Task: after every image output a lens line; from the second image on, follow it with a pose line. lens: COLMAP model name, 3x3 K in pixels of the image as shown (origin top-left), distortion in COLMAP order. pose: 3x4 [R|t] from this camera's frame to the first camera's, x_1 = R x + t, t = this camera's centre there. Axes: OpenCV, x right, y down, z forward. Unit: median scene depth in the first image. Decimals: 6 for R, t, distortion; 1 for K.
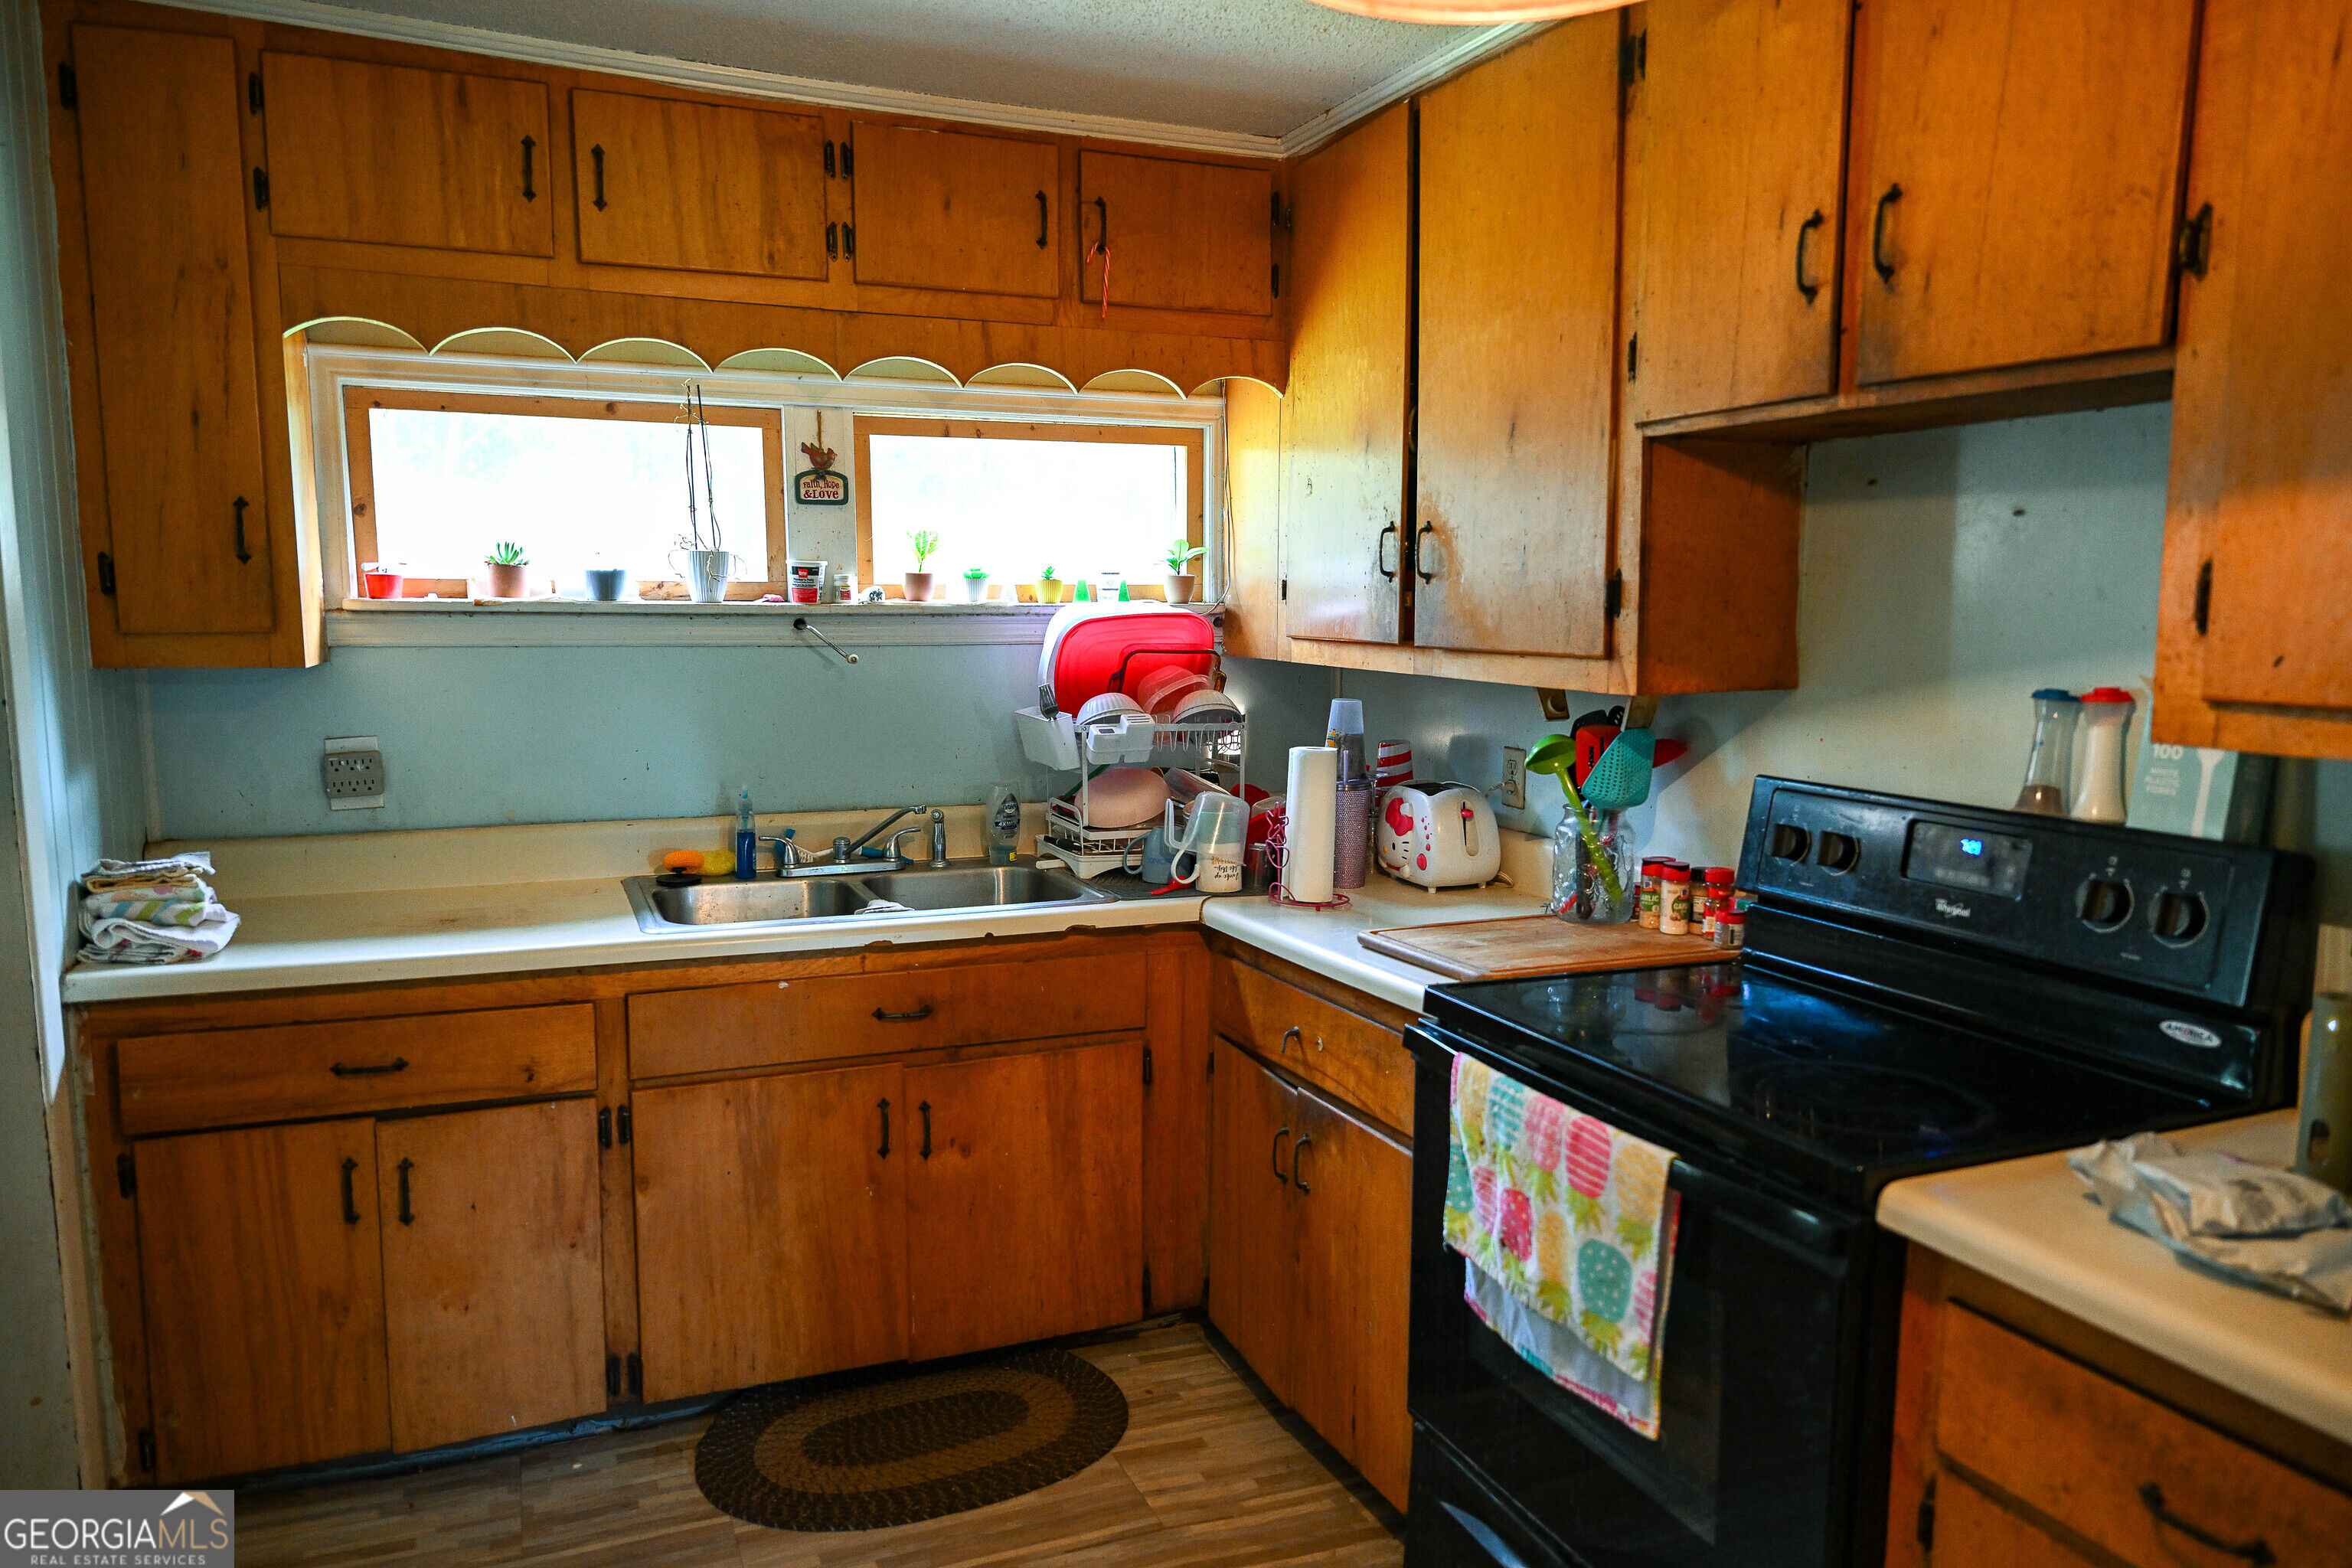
lens RADIAL K [[1595.7, 0, 1169.2], [0, 1595.7, 772.9], [0, 0, 1]] dist [0.008735, 0.000892]
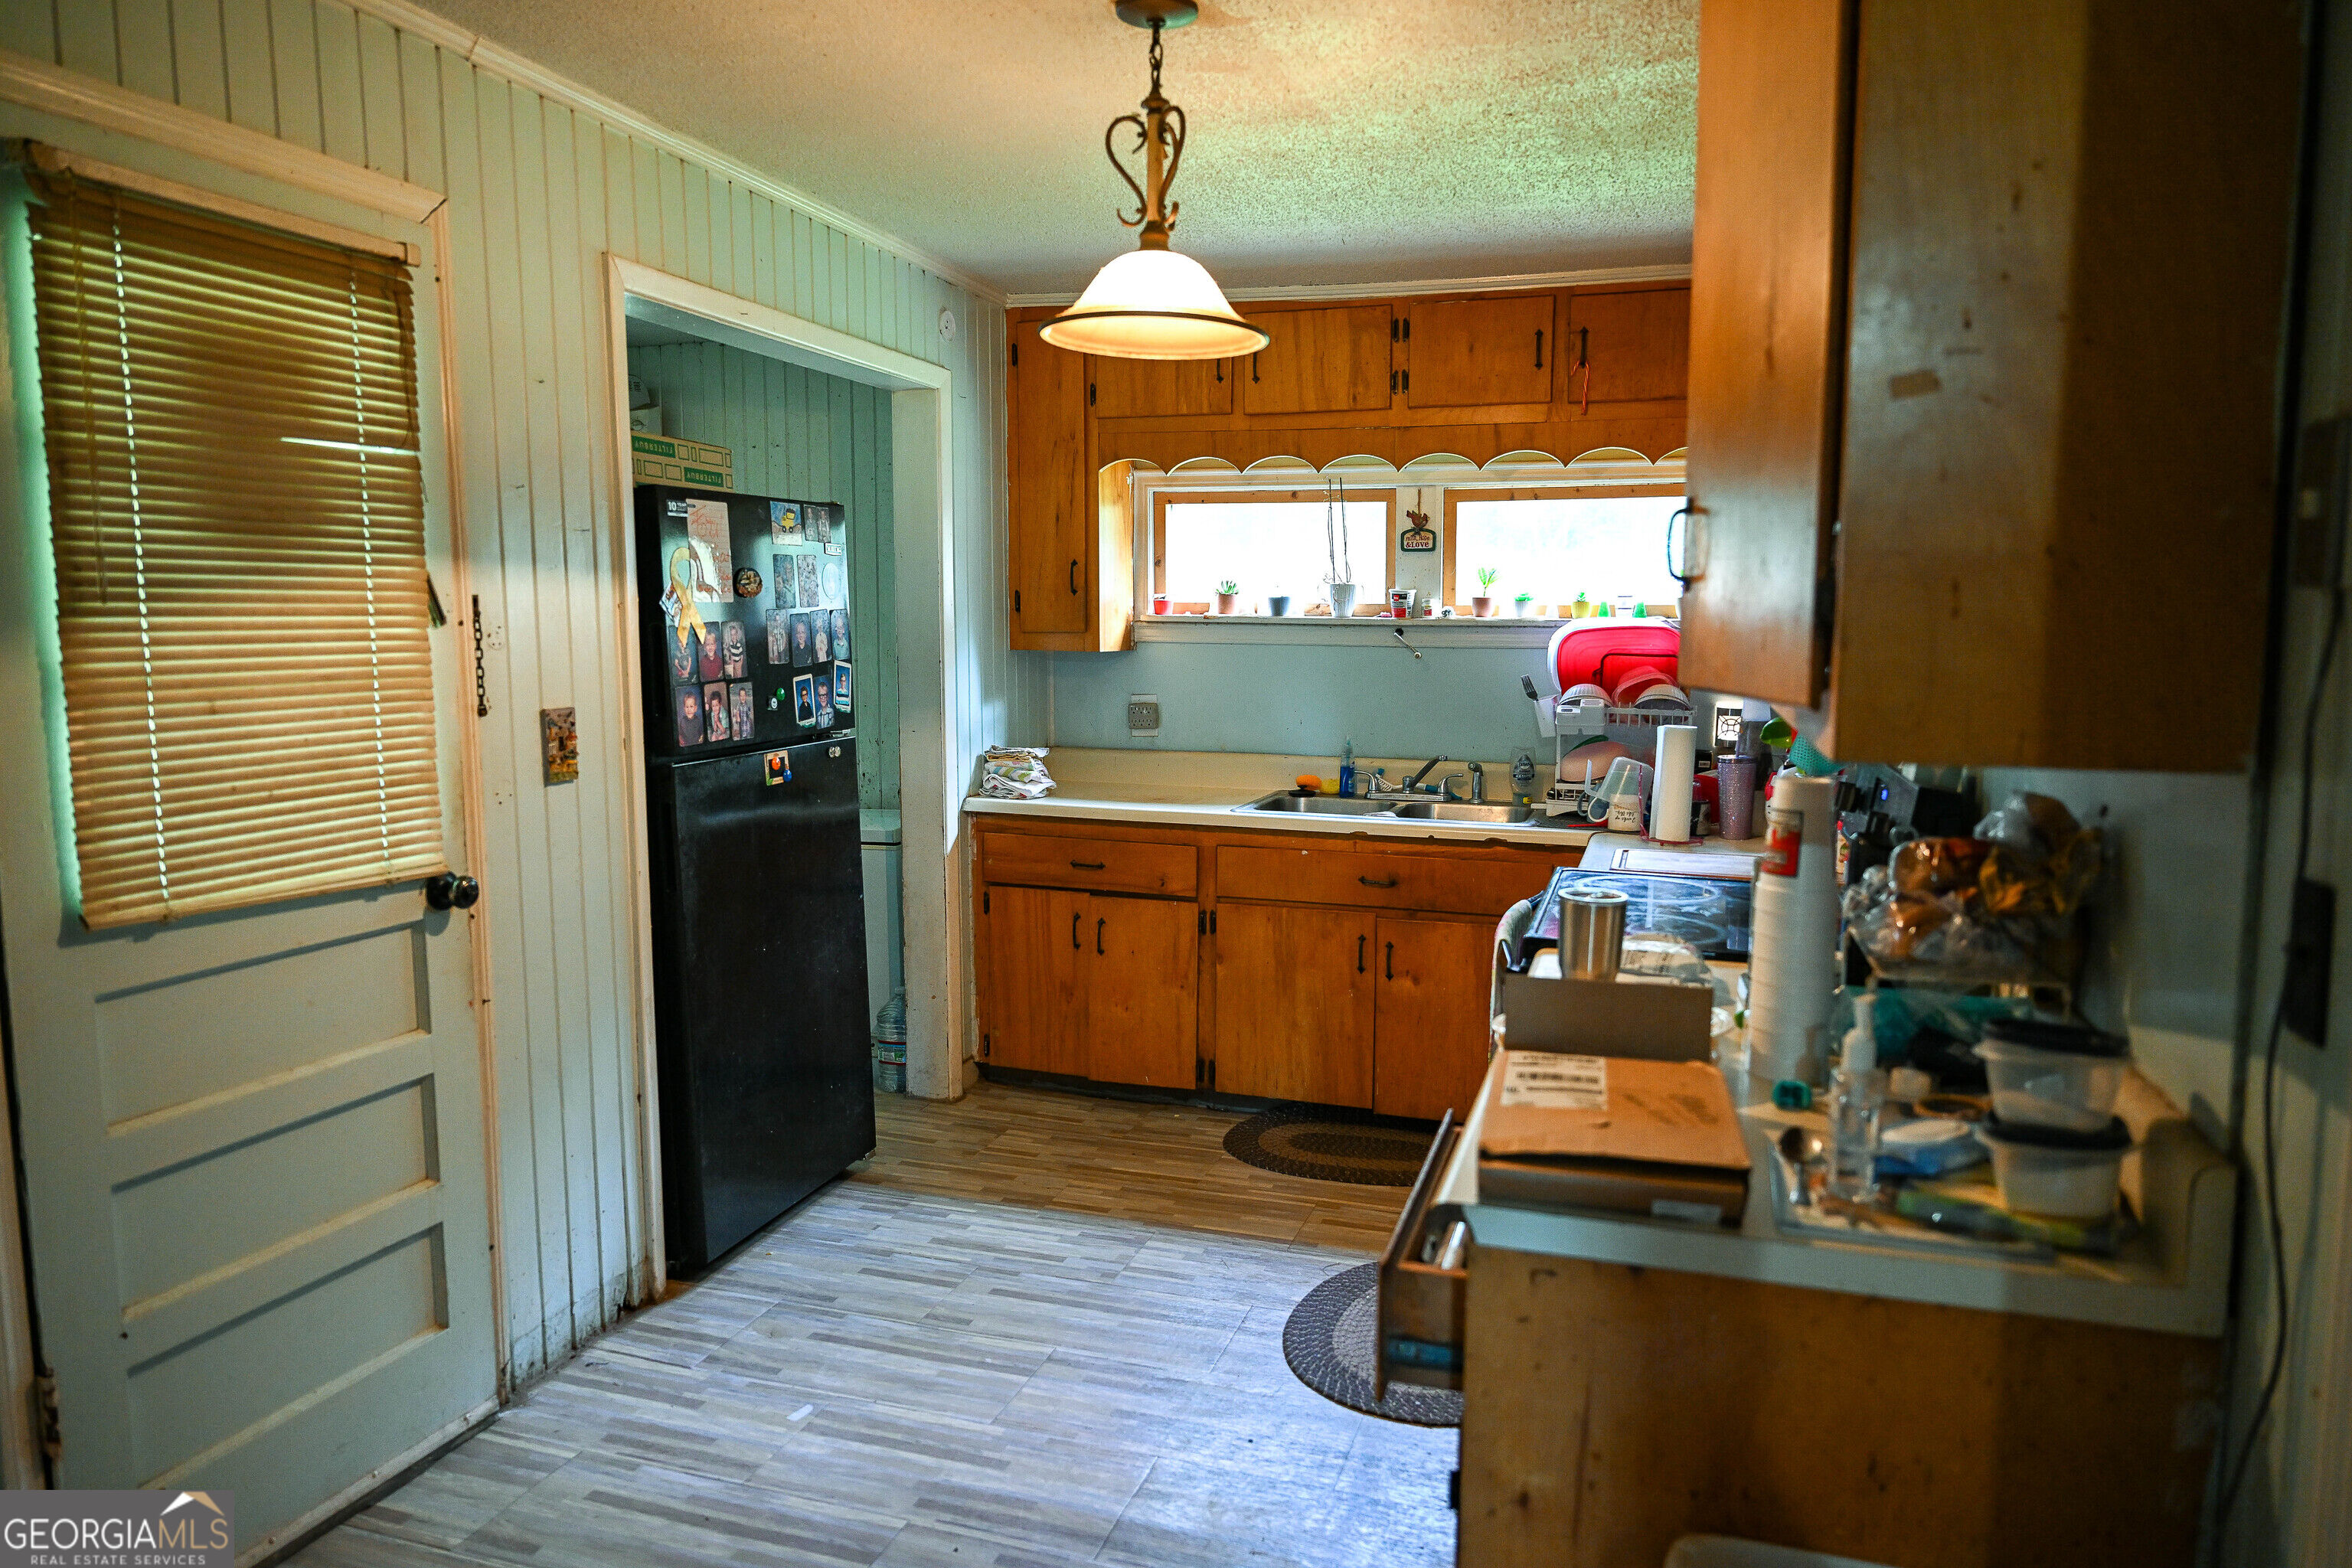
lens RADIAL K [[1595.7, 0, 1169.2], [0, 1595.7, 772.9], [0, 0, 1]] dist [0.008735, 0.000892]
pose [[0.757020, 0.064917, -0.650159, 0.658308], [-0.075487, 0.997079, 0.011663, 0.041481], [0.649016, 0.040249, 0.759709, -0.299788]]
